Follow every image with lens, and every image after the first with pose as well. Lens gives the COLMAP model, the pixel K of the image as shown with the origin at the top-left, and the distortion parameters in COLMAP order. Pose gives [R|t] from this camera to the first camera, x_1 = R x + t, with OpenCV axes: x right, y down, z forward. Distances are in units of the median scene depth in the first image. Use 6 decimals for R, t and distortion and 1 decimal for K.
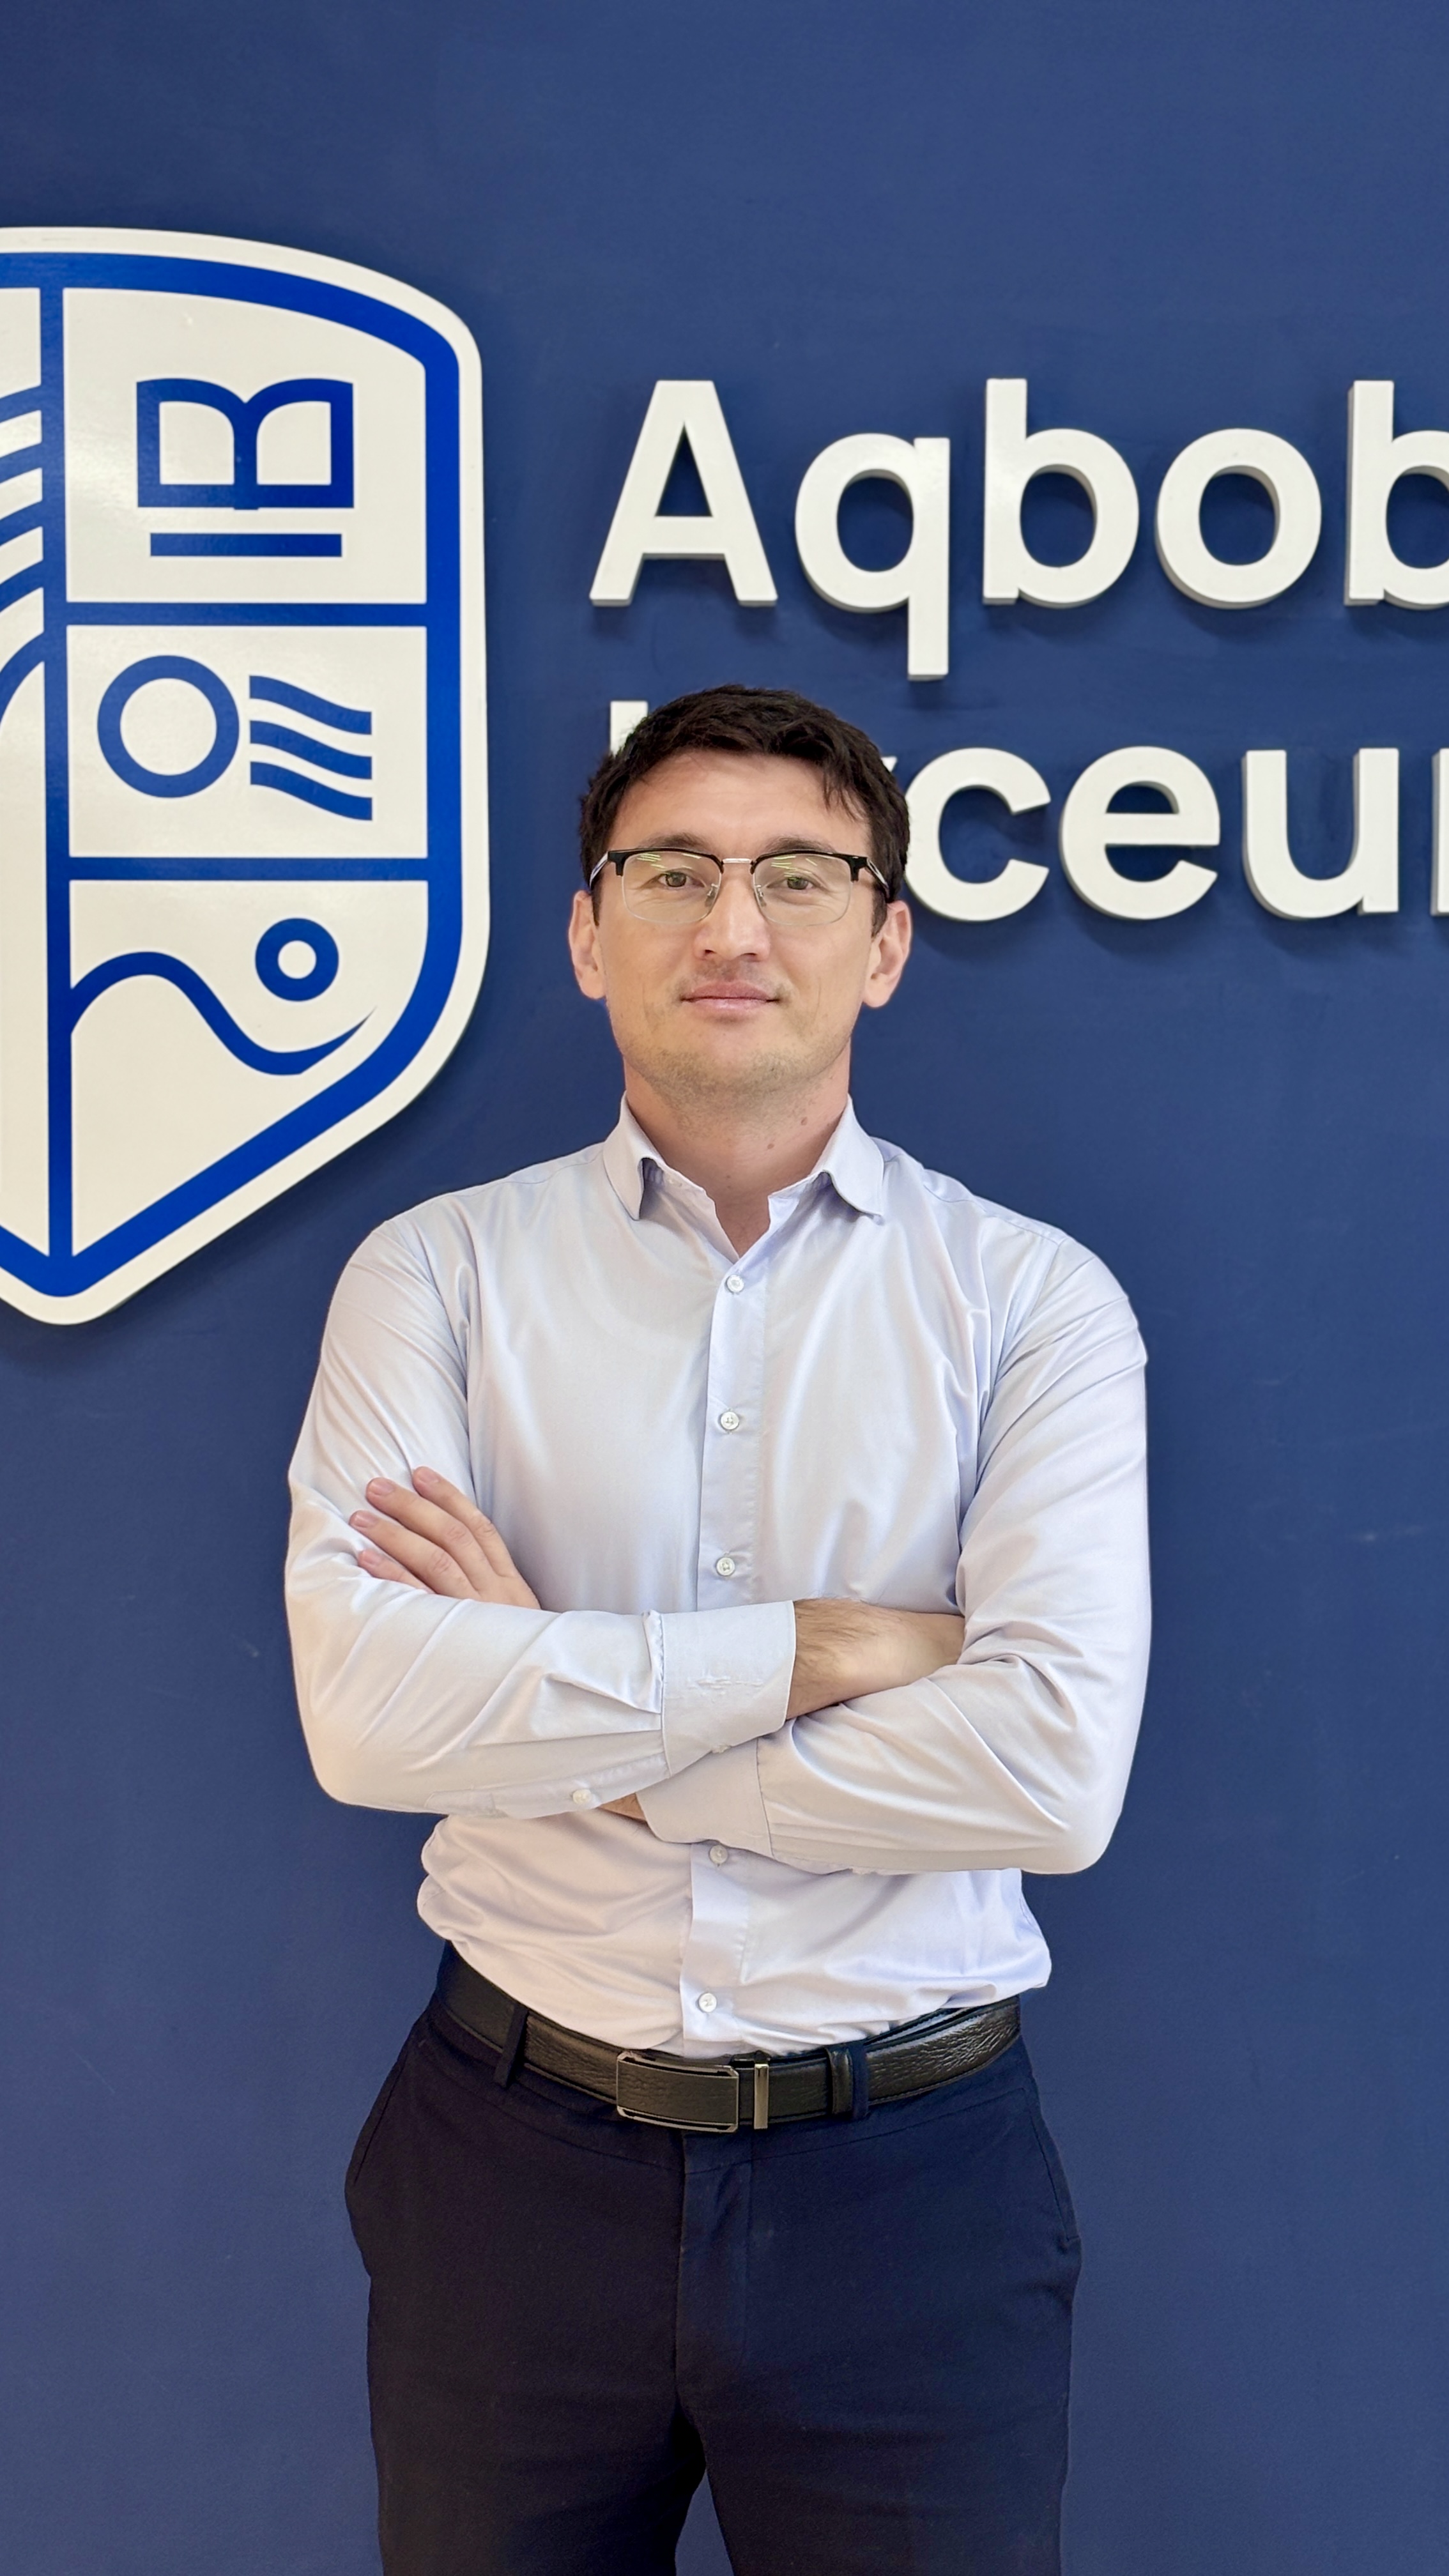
lens RADIAL K [[3936.3, 0, 711.4], [0, 3936.3, 1293.2], [0, 0, 1]] dist [0.276131, -1.133504]
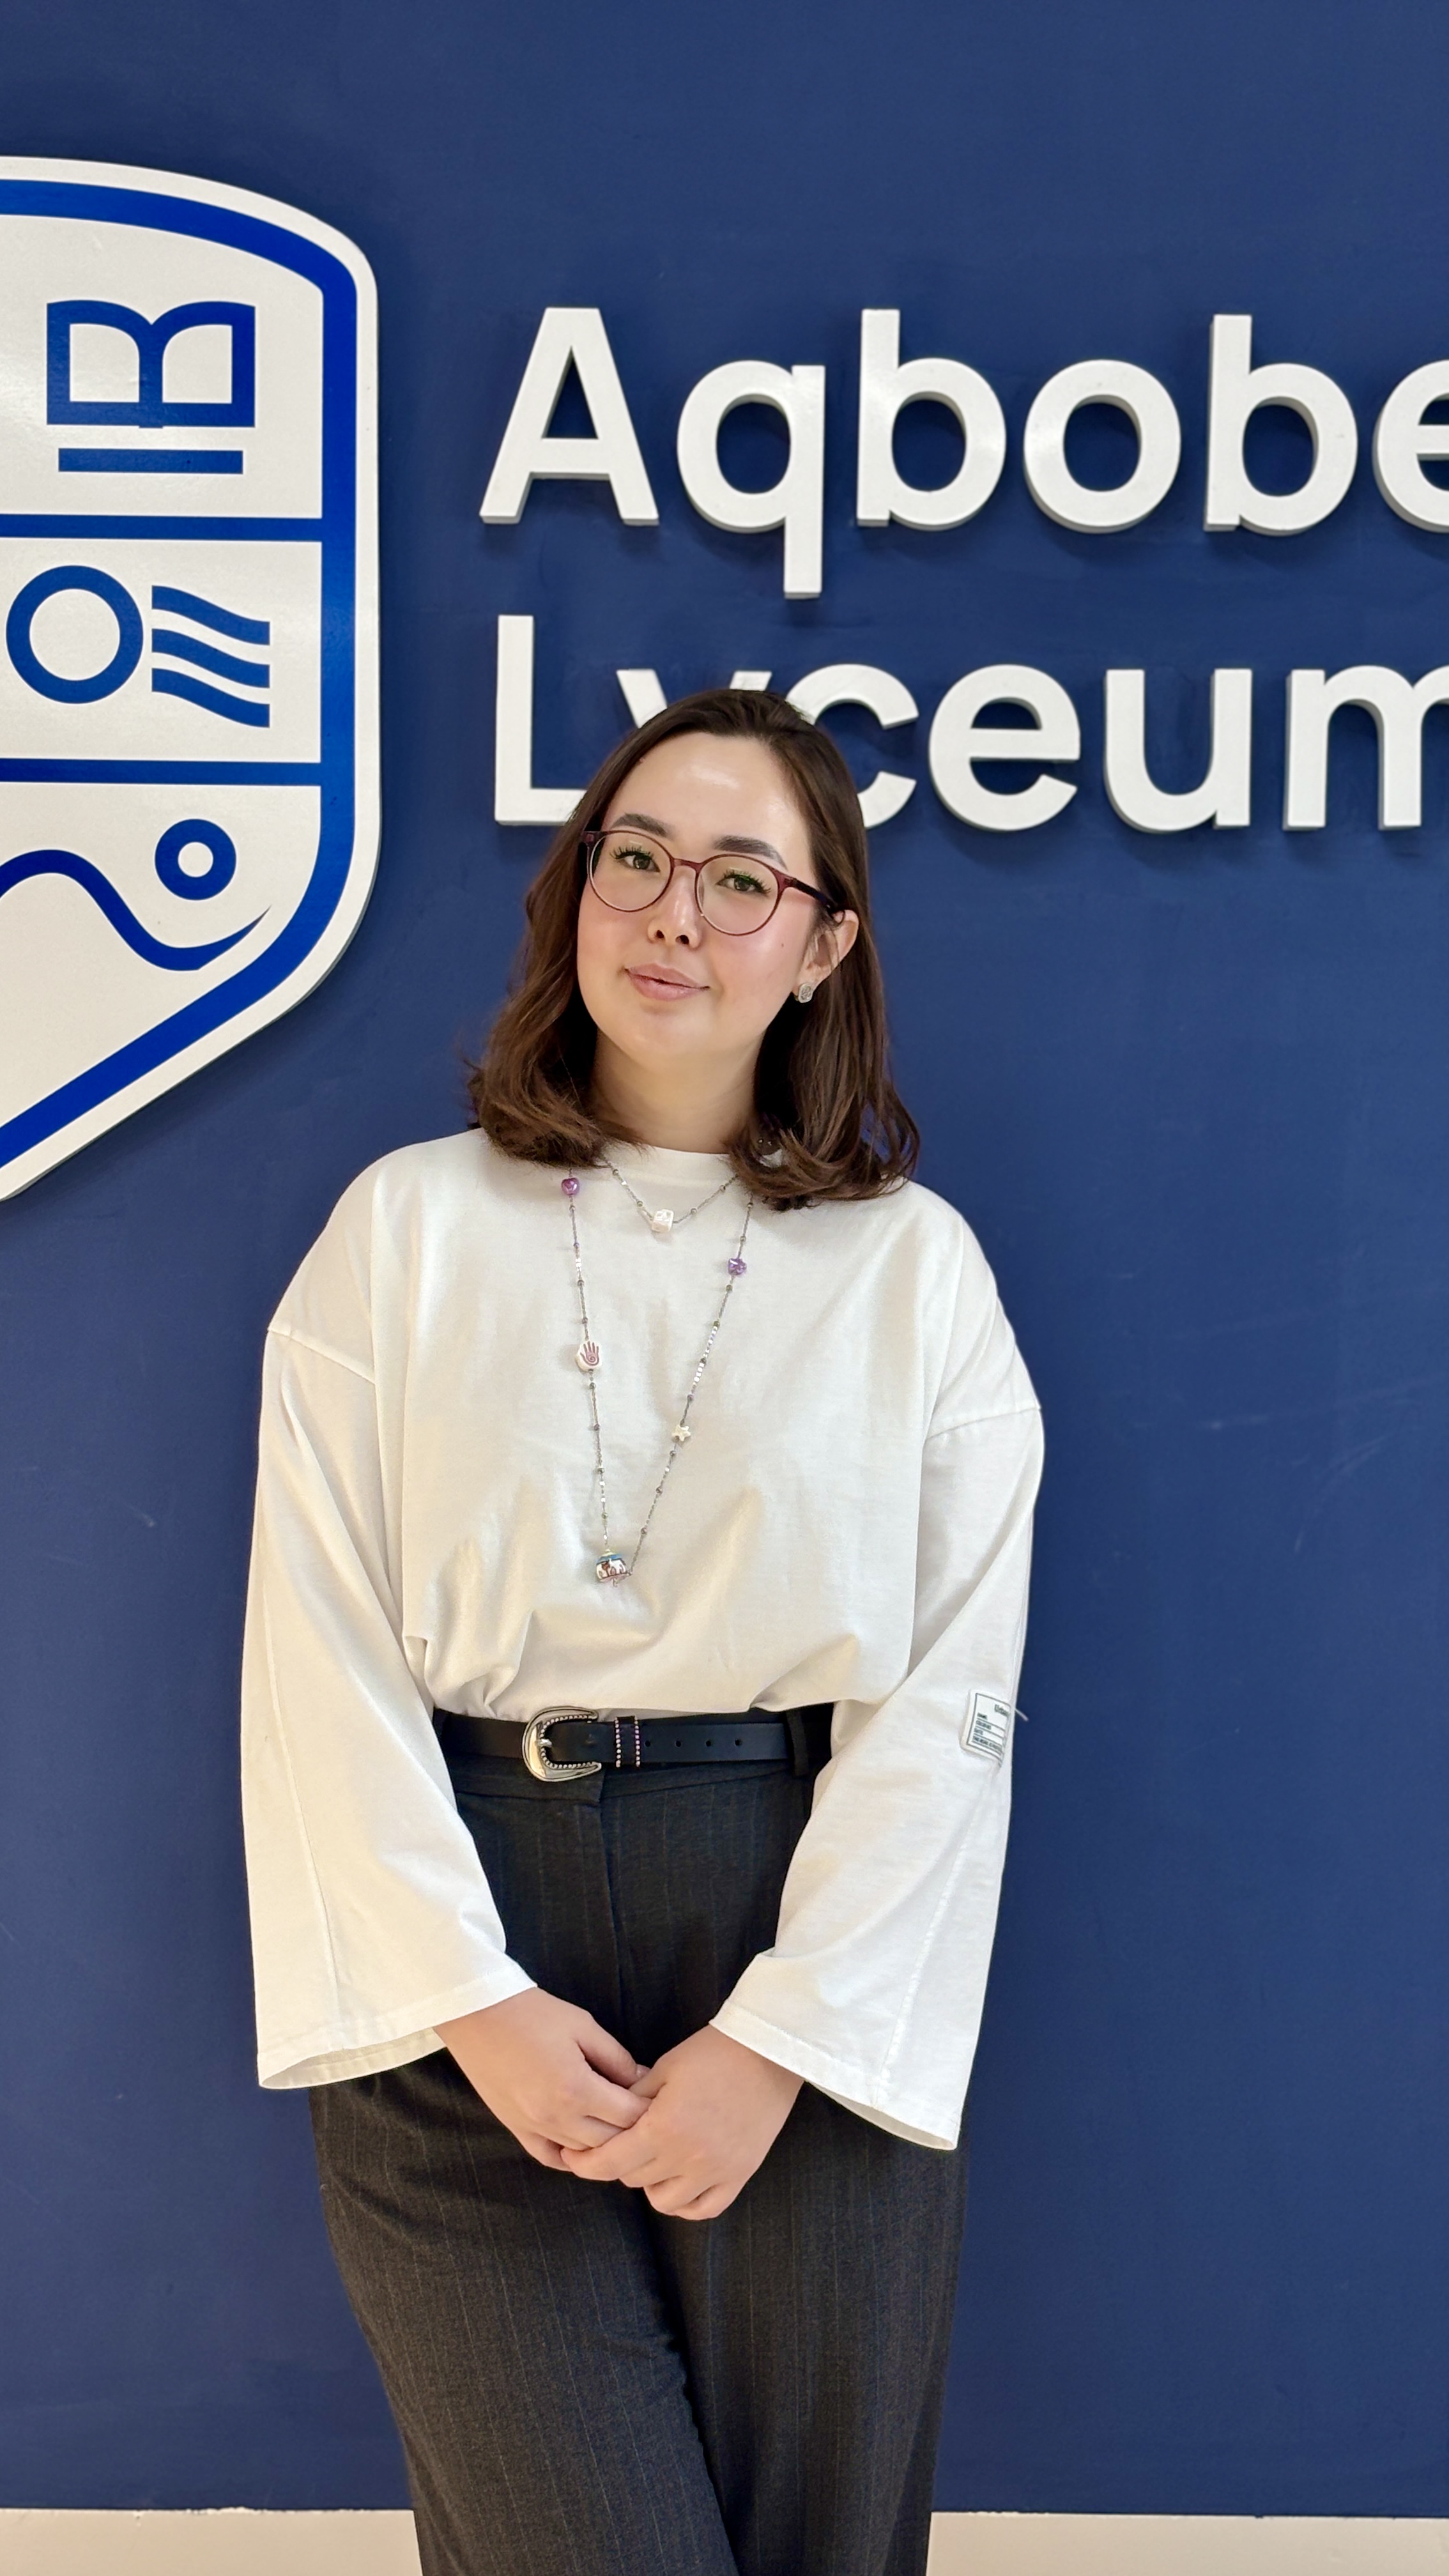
lens RADIAL K [[3936.3, 0, 711.4], [0, 3936.3, 1293.2], [0, 0, 1]] dist [0.276131, -1.133504]
pose [[0.999823, 0.011999, -0.014483, 0.047948], [-0.011875, 0.999892, 0.008603, 0.019582], [0.014585, -0.008429, 0.999858, -0.046148]]
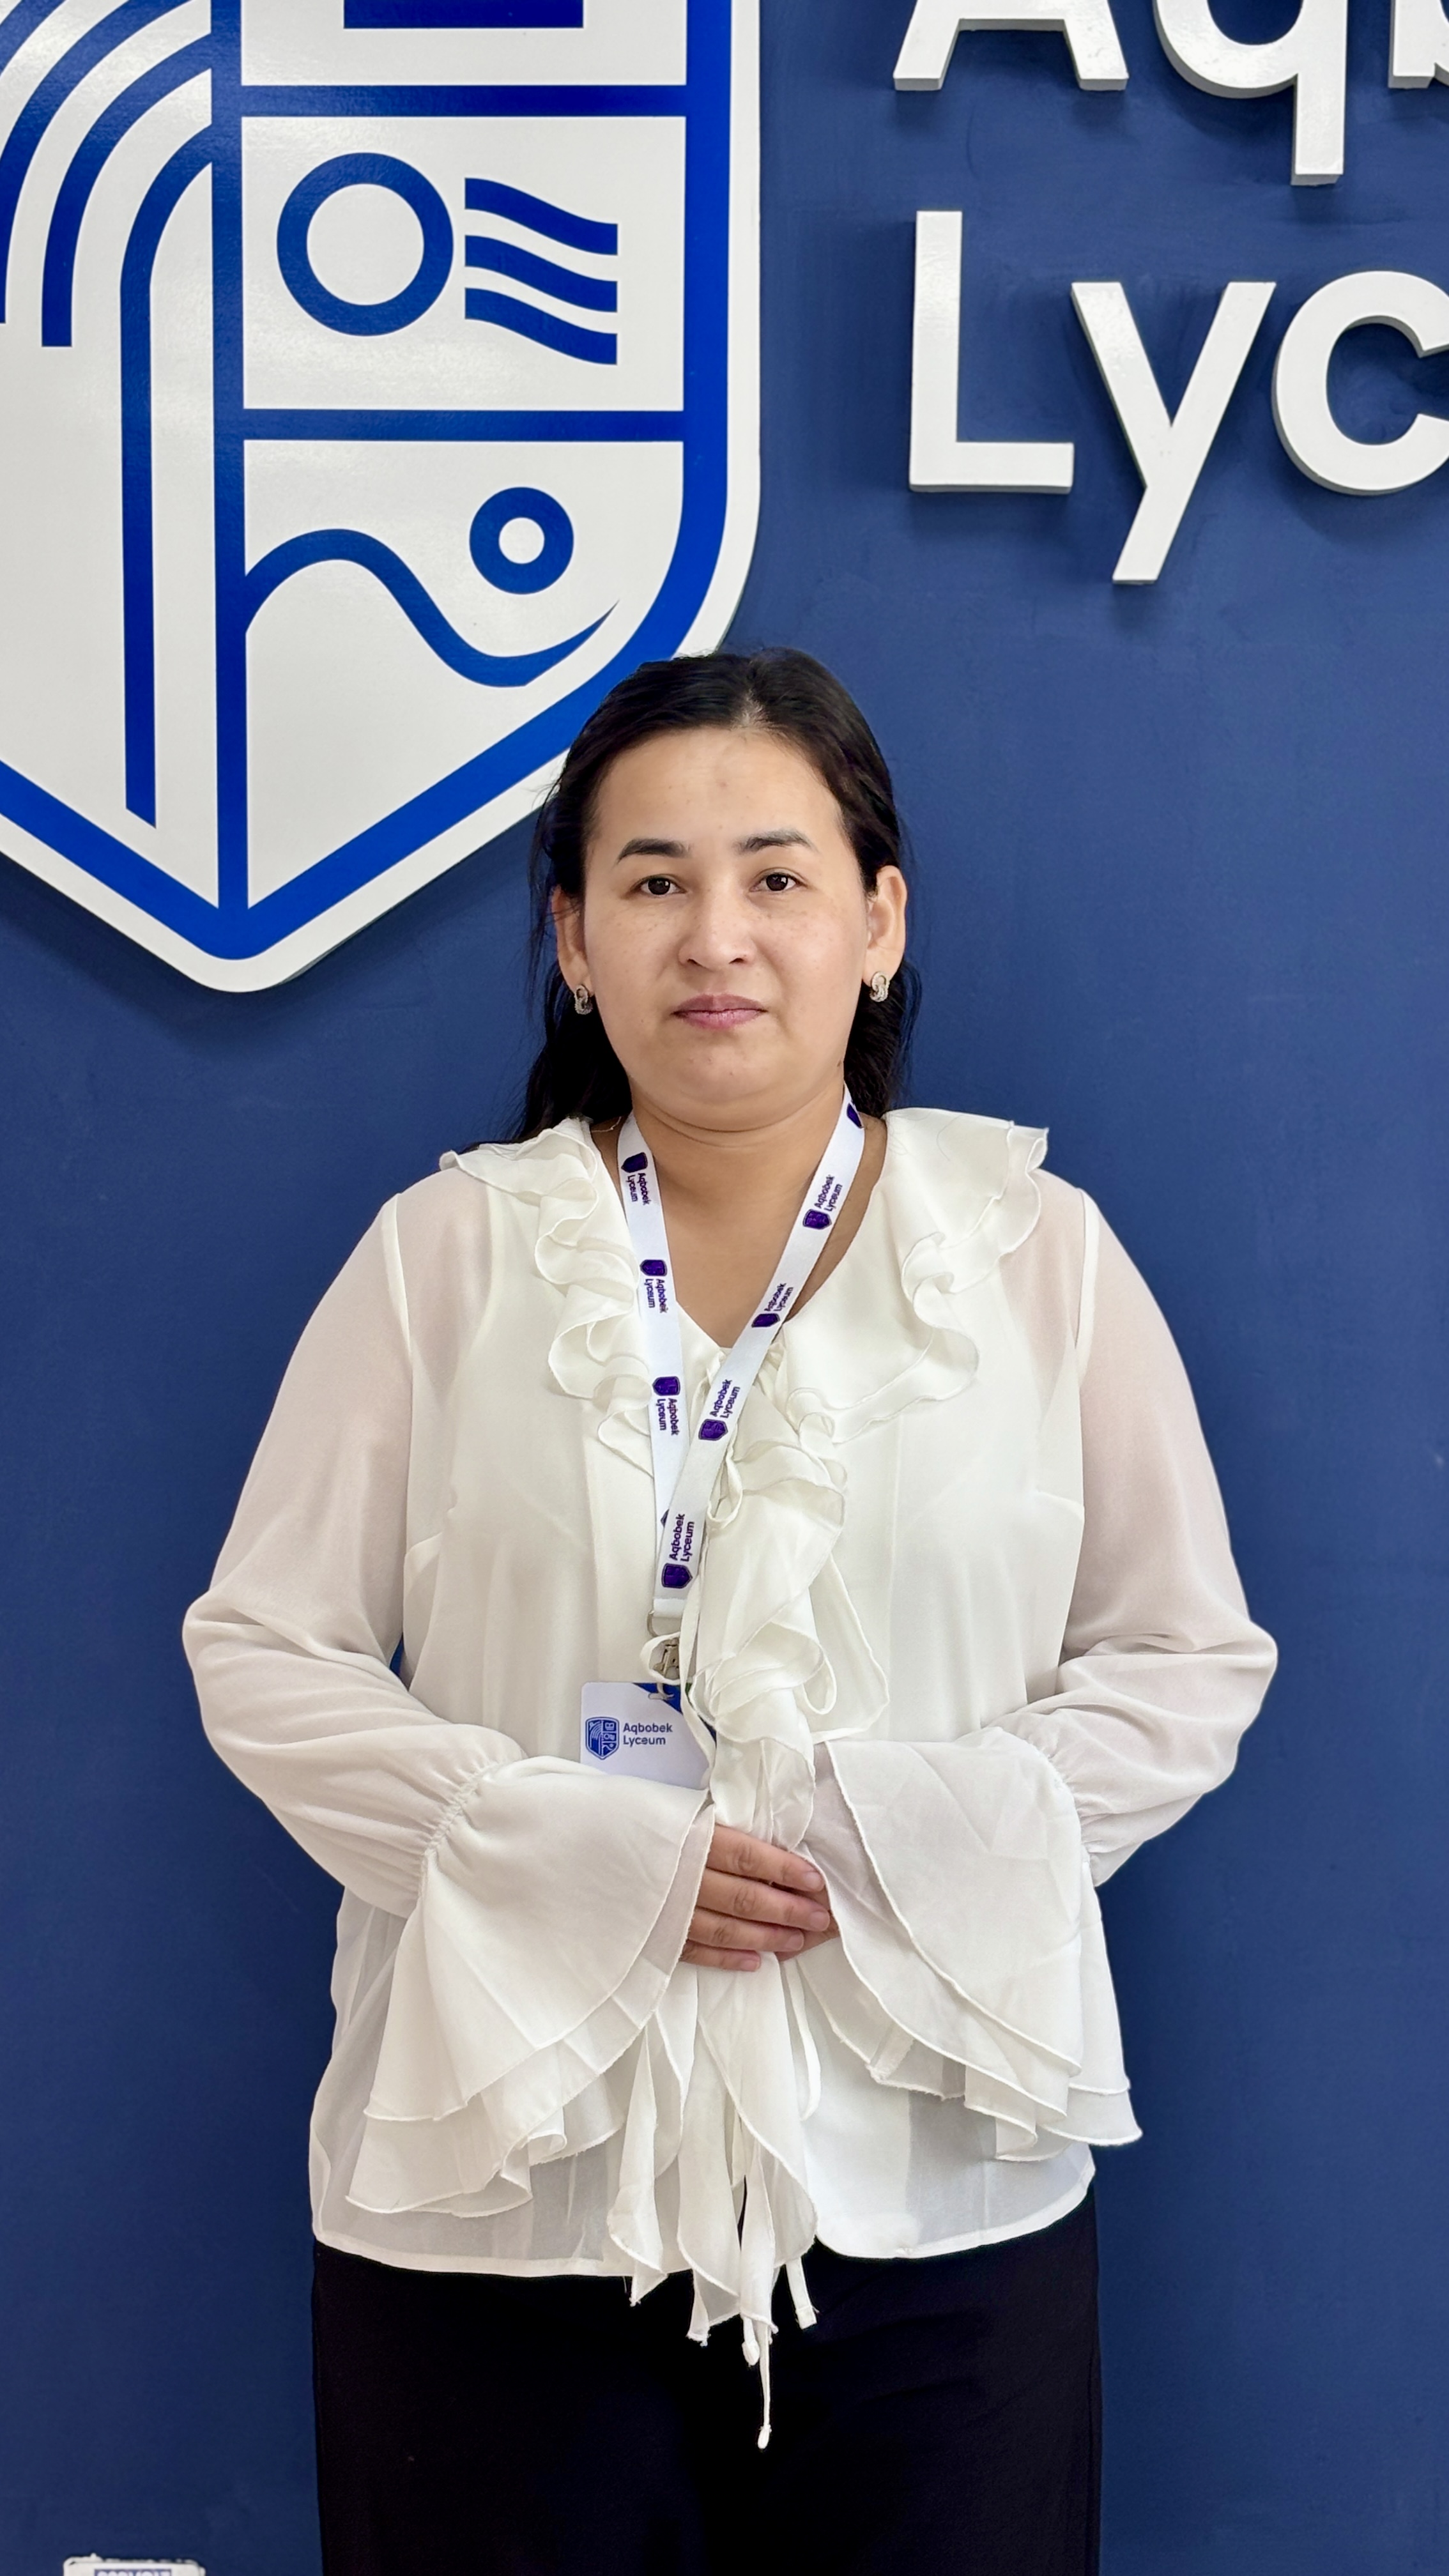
lens RADIAL K [[4020.9, 0, 714.1], [0, 4020.9, 1291.1], [0, 0, 1]] dist [0.279550, -1.156307]
pose [[0.998991, 0.012890, -0.043032, -0.027954], [-0.009925, 0.997607, 0.068428, 0.011365], [0.043811, -0.067932, 0.996728, 0.166686]]
